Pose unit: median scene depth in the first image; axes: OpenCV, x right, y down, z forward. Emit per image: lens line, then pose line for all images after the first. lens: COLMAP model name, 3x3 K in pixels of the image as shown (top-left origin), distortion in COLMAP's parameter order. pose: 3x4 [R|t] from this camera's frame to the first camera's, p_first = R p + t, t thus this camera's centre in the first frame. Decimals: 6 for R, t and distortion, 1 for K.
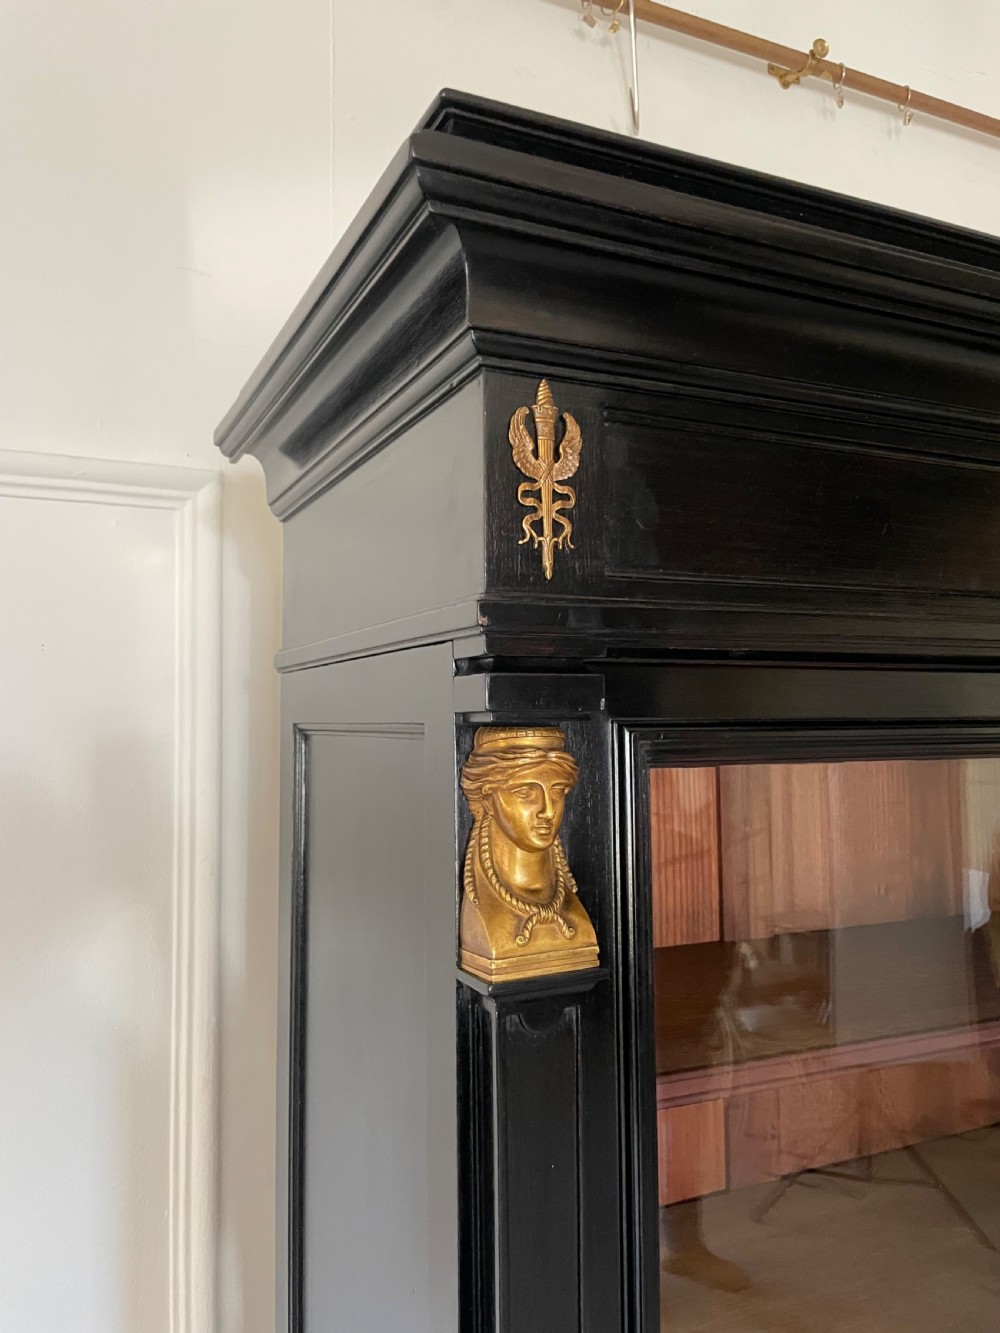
lens RADIAL K [[1026.6, 0, 484.9], [0, 1026.6, 662.4], [0, 0, 1]] dist [0.070447, -0.108698]
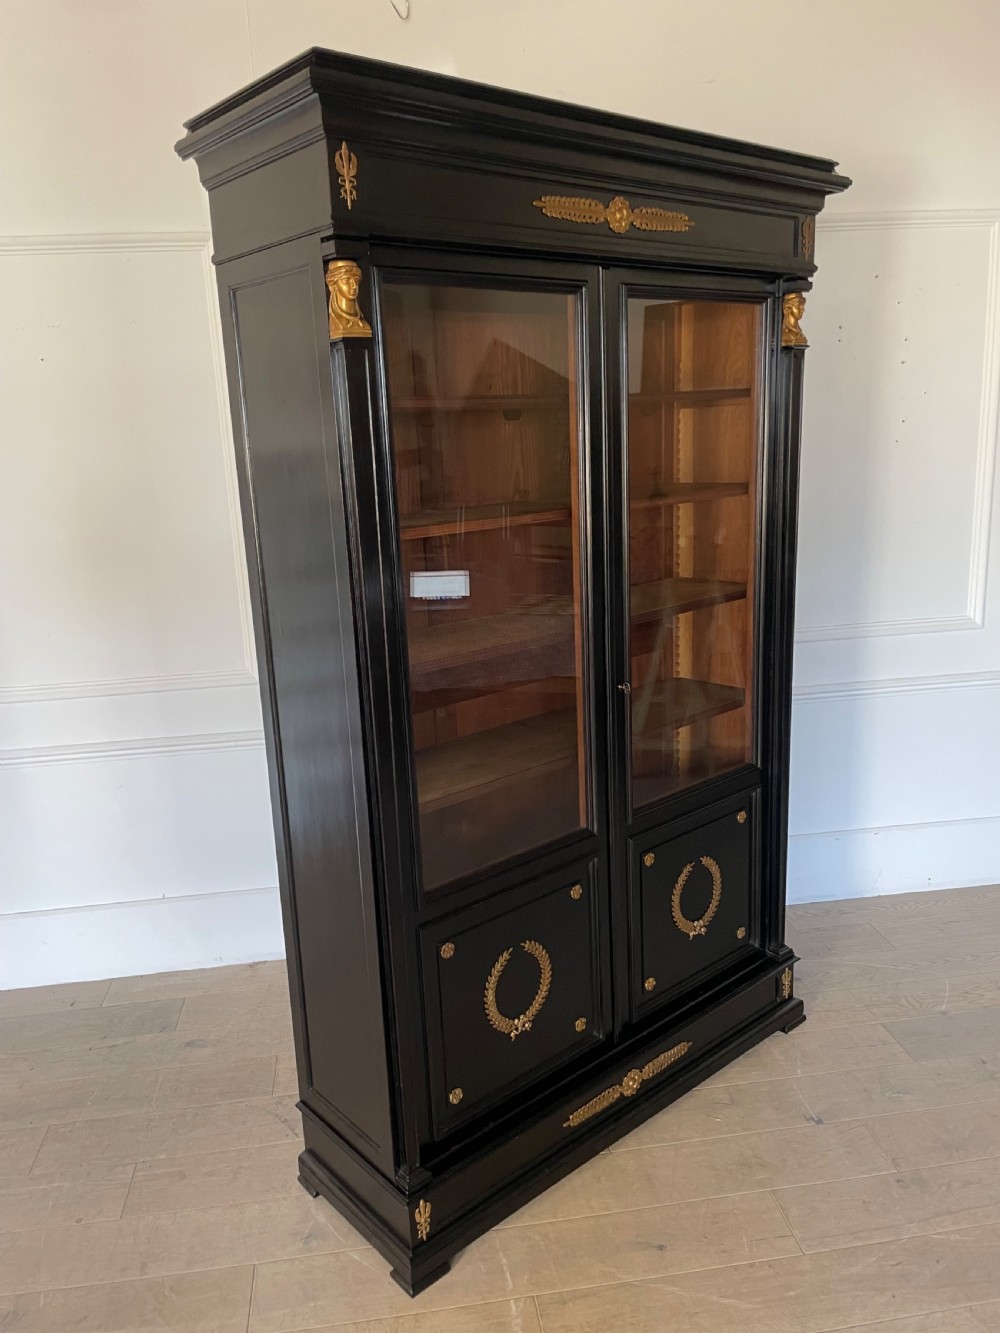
lens RADIAL K [[1026.6, 0, 484.9], [0, 1026.6, 662.4], [0, 0, 1]] dist [0.070447, -0.108698]
pose [[0.959784, -0.099247, 0.262610, -0.521527], [0.025357, 0.962249, 0.270985, 0.410695], [-0.279590, -0.253429, 0.926069, -2.465384]]
